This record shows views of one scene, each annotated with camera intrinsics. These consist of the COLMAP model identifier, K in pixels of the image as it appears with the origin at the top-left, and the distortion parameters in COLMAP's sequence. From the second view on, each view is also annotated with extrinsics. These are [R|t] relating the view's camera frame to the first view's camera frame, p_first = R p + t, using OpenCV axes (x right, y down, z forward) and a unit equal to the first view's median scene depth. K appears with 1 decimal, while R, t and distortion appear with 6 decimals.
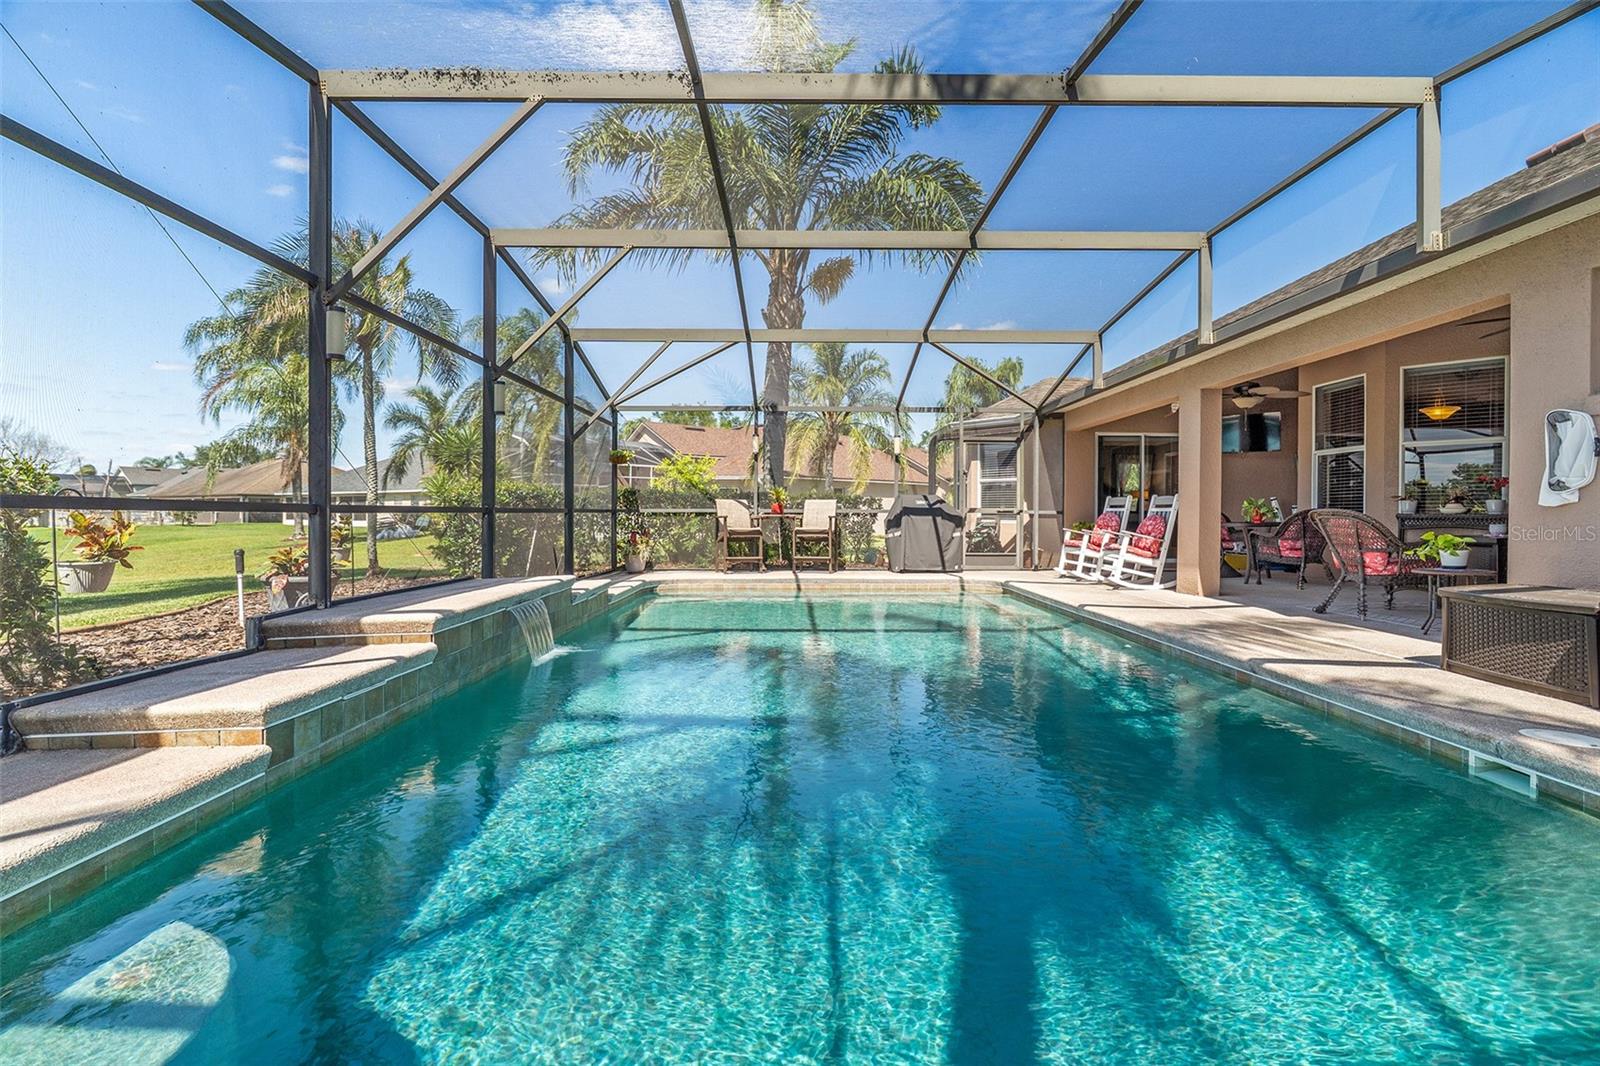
lens RADIAL K [[732.2, 0, 798.0], [0, 732.2, 539.3], [0, 0, 1]] dist [-0.017918, -0.000210]
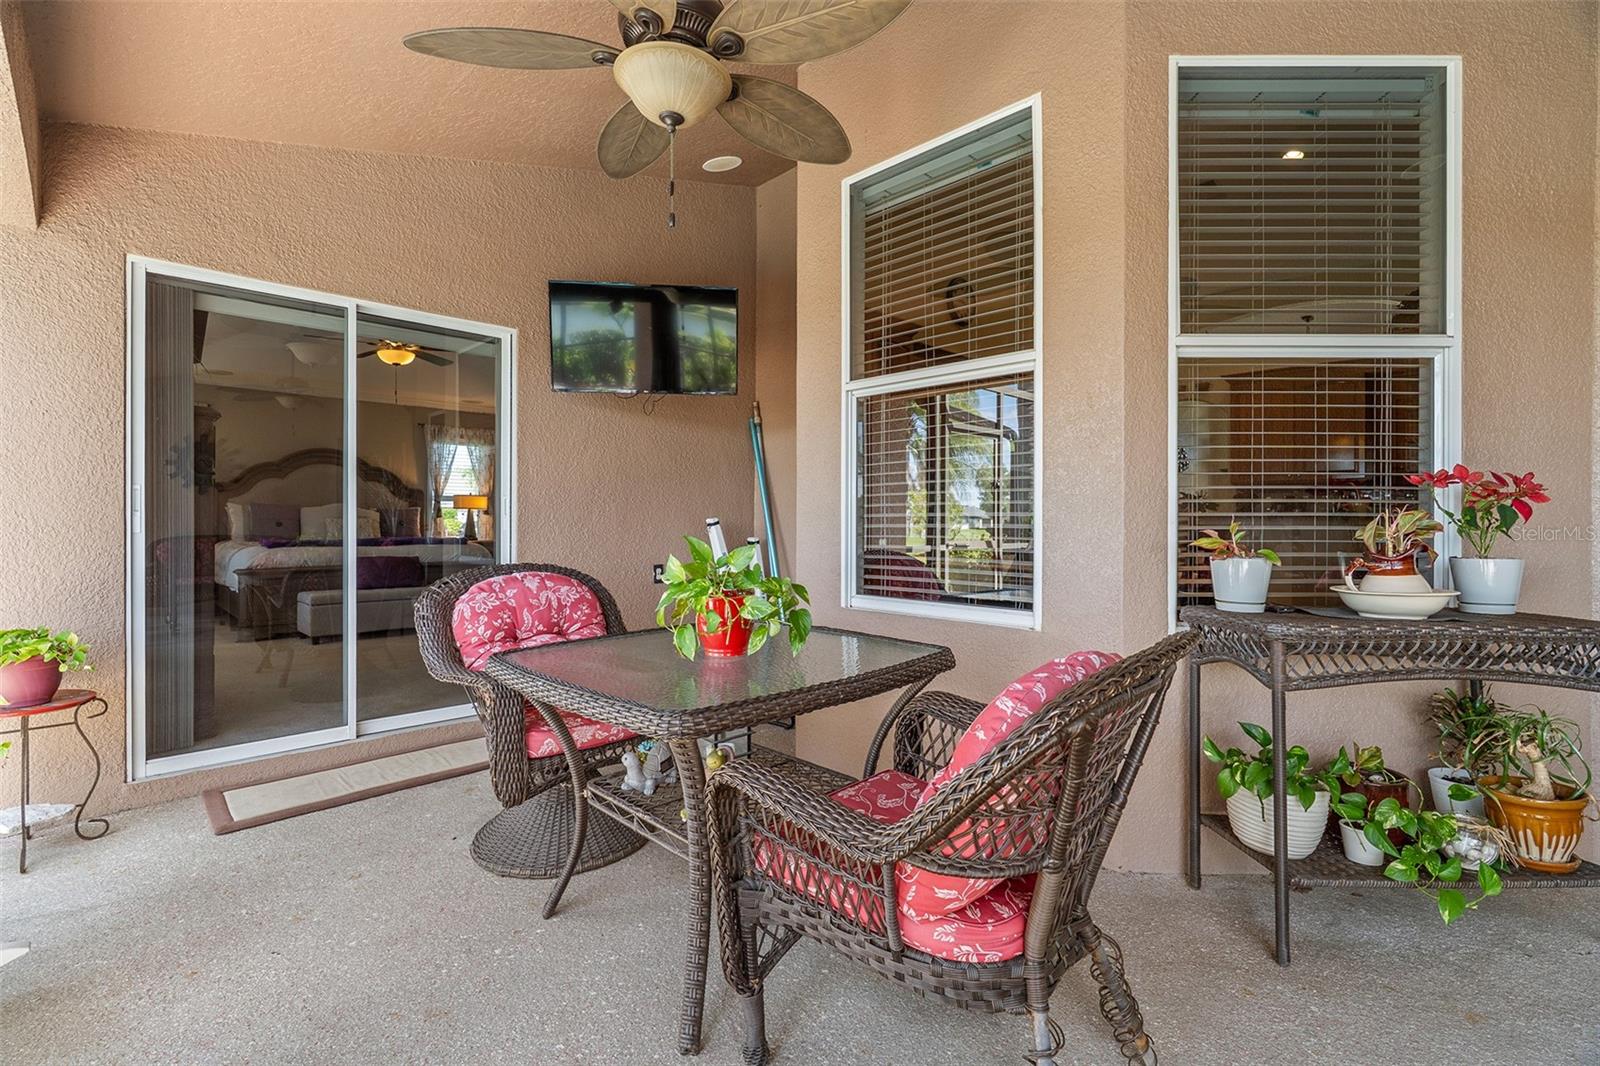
lens RADIAL K [[732.2, 0, 785.5], [0, 732.2, 526.6], [0, 0, 1]] dist [-0.017918, -0.000210]
pose [[0.733861, -0.000702, 0.679300, 0.484249], [0.018616, 0.999645, -0.019078, -0.053686], [-0.679045, 0.026647, 0.733613, 0.802622]]
